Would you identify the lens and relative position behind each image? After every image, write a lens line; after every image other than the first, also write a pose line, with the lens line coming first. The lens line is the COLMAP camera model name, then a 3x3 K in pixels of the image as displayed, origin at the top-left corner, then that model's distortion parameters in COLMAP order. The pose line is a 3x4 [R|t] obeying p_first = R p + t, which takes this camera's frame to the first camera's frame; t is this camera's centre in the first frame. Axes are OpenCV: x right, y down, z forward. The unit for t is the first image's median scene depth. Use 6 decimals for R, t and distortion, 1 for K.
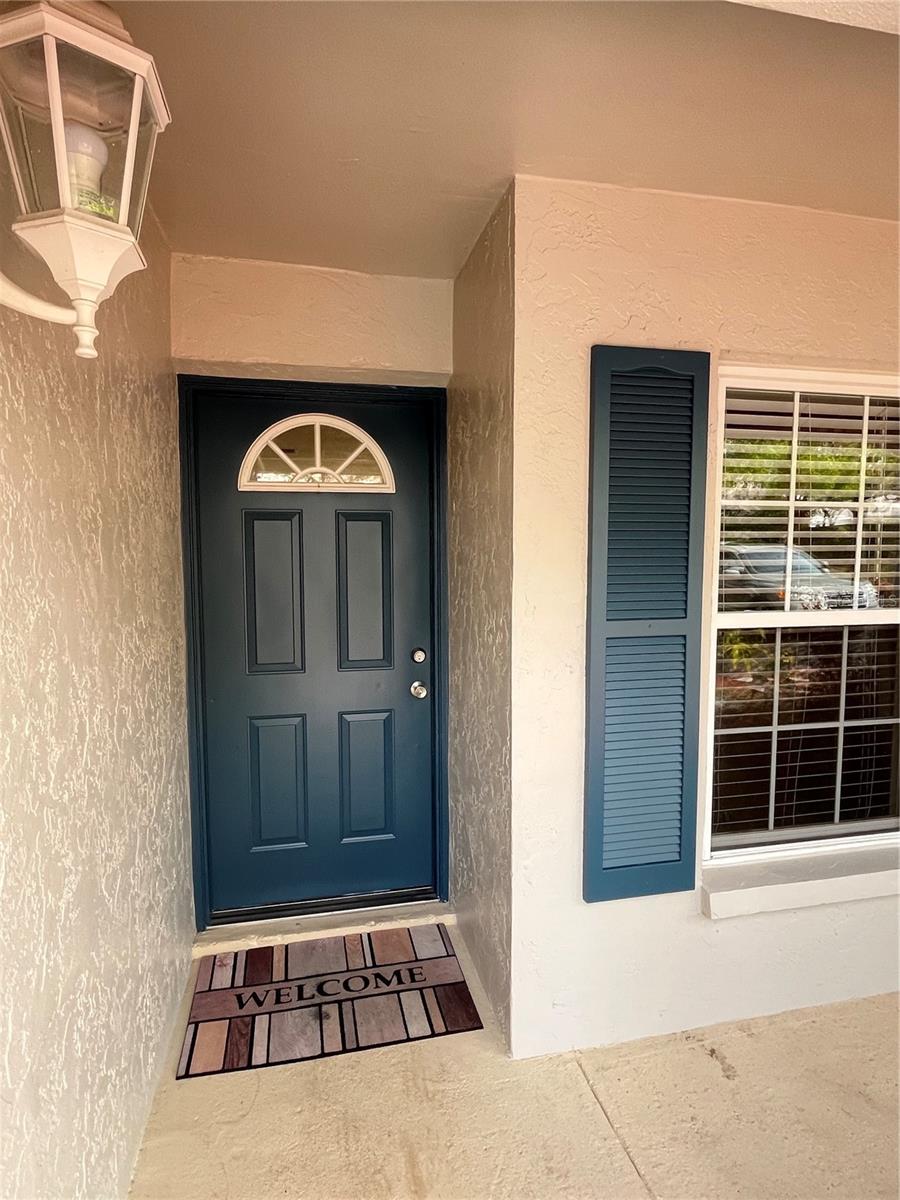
lens RADIAL K [[674.5, 0, 445.0], [0, 674.5, 601.6], [0, 0, 1]] dist [0.003123, 0.000351]
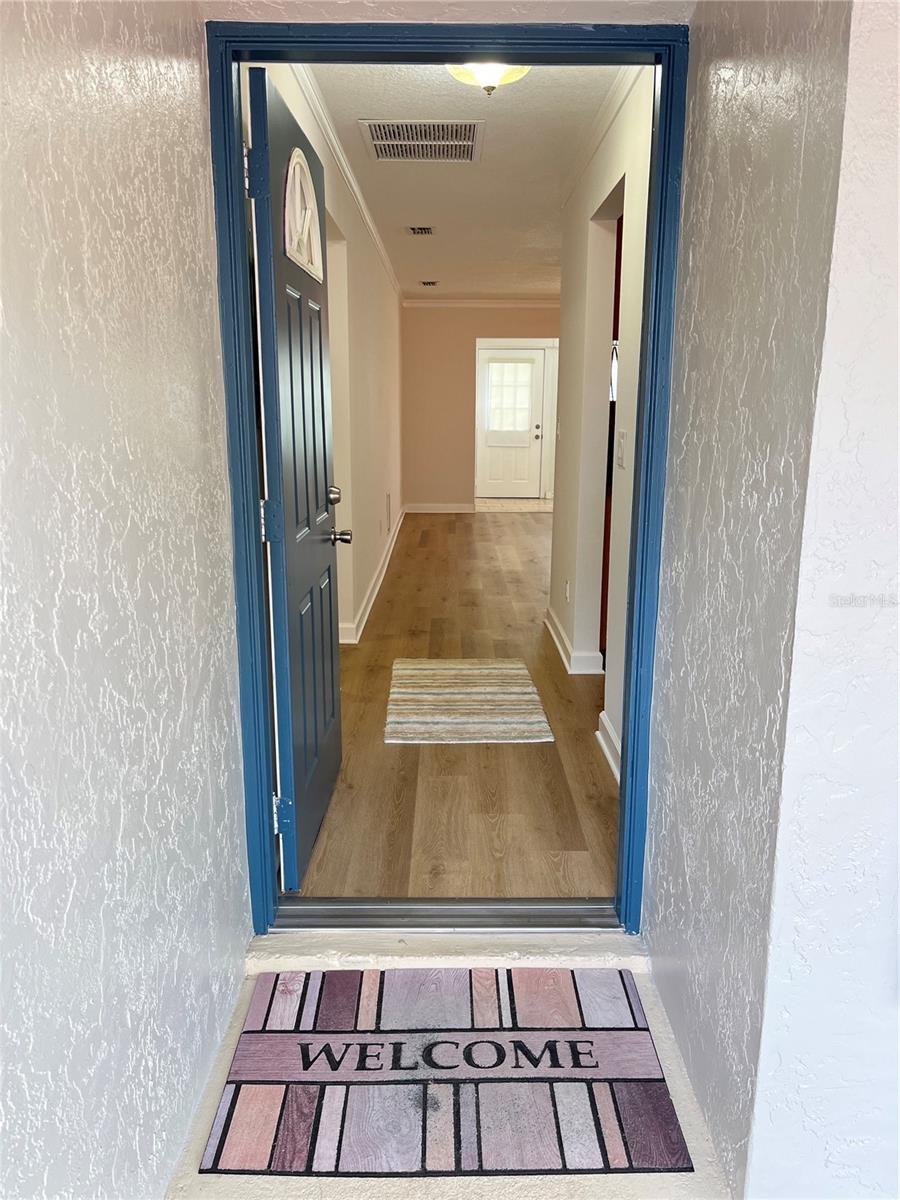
lens RADIAL K [[911.6, 0, 449.8], [0, 911.6, 604.2], [0, 0, 1]] dist [0.043166, -0.050502]
pose [[0.978475, 0.051898, -0.199734, -0.015743], [-0.023195, 0.989386, 0.143448, 0.035862], [0.205059, -0.135727, 0.969293, 0.239121]]
